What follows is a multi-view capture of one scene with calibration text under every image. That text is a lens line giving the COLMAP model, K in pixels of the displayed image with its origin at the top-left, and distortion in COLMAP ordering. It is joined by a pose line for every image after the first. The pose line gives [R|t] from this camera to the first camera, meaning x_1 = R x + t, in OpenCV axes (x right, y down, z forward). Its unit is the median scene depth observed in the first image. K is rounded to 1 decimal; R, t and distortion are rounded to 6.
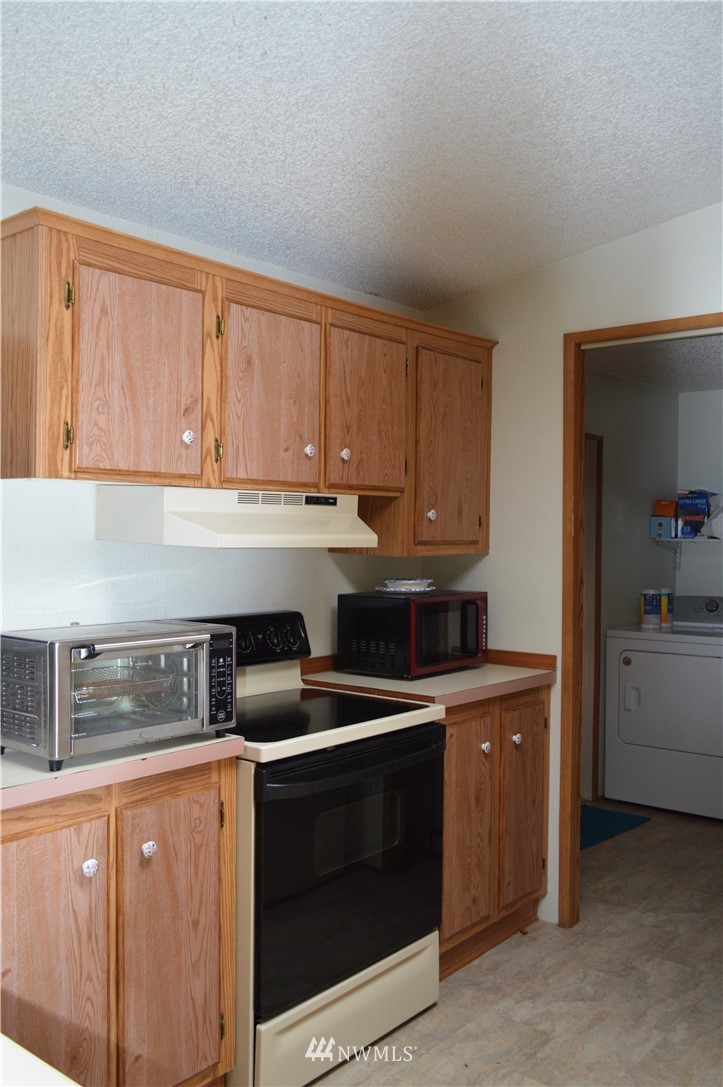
lens RADIAL K [[966.5, 0, 353.8], [0, 966.5, 550.8], [0, 0, 1]] dist [-0.019440, 0.002766]
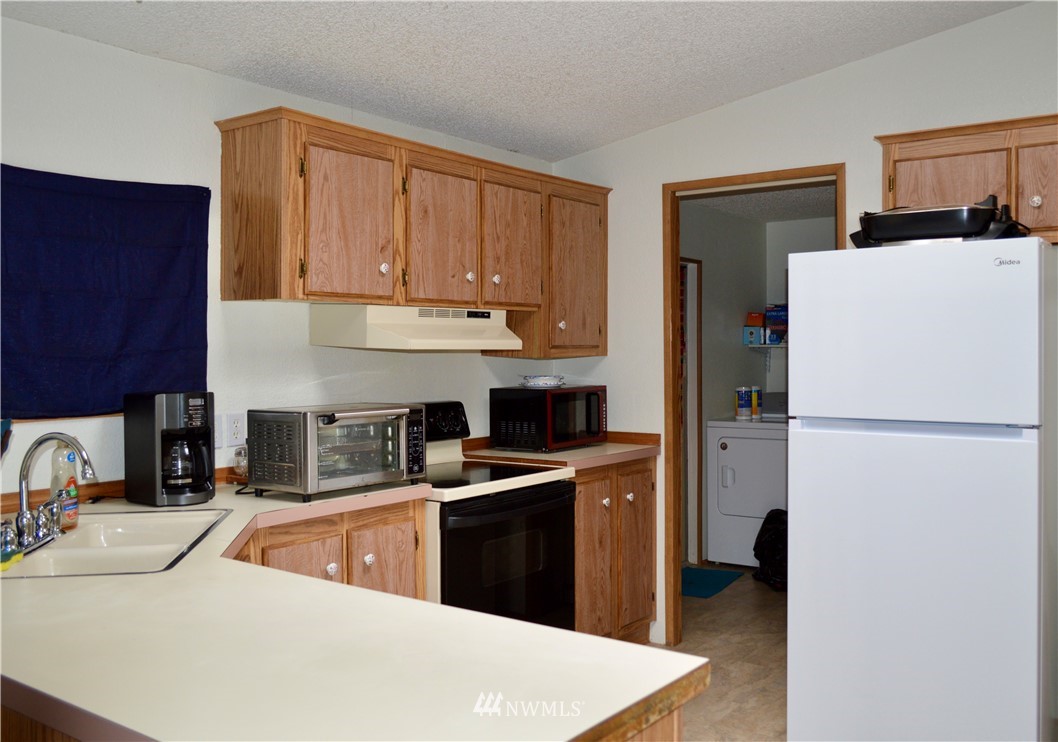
lens RADIAL K [[939.9, 0, 536.2], [0, 939.9, 364.0], [0, 0, 1]] dist [0.010059, -0.001090]
pose [[0.998262, -0.013323, 0.057402, -0.031373], [0.013502, 0.999905, -0.002743, 0.020719], [-0.057360, 0.003513, 0.998347, -0.293035]]
